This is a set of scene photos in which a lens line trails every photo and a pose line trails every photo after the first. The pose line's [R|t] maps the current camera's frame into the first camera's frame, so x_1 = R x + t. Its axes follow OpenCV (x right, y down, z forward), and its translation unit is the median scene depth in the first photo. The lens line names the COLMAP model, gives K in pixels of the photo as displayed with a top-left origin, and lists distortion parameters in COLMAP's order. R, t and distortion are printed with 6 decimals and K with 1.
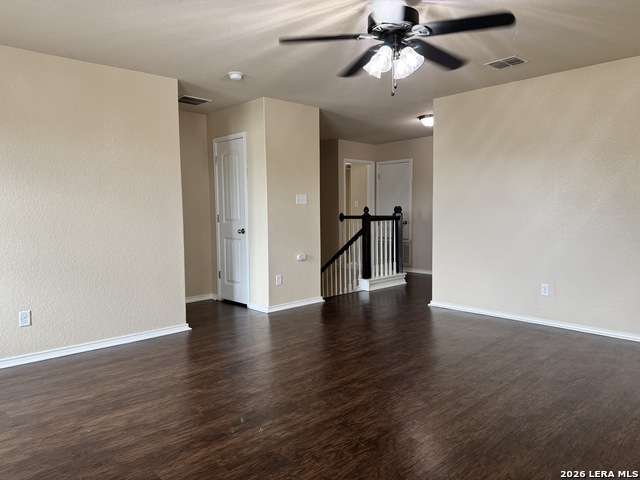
lens RADIAL K [[453.7, 0, 320.0], [0, 453.7, 240.0], [0, 0, 1]] dist [0.063347, -0.070328]
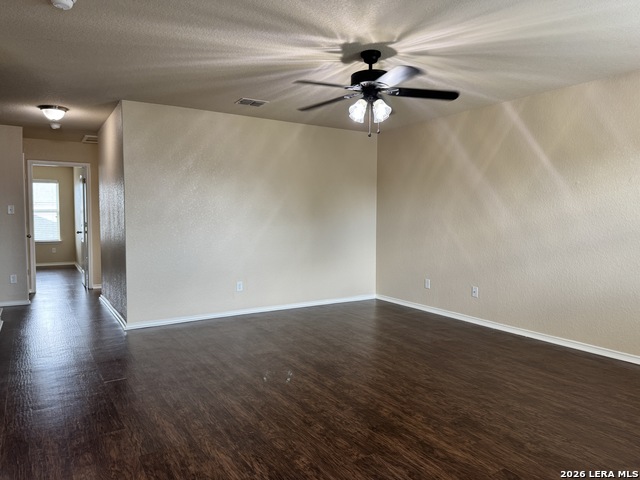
lens RADIAL K [[453.7, 0, 320.0], [0, 453.7, 240.0], [0, 0, 1]] dist [0.063347, -0.070328]
pose [[0.189743, -0.044897, 0.980807, -1.086521], [0.063961, 0.997397, 0.033283, -0.072379], [-0.979748, 0.056418, 0.192121, 0.862165]]
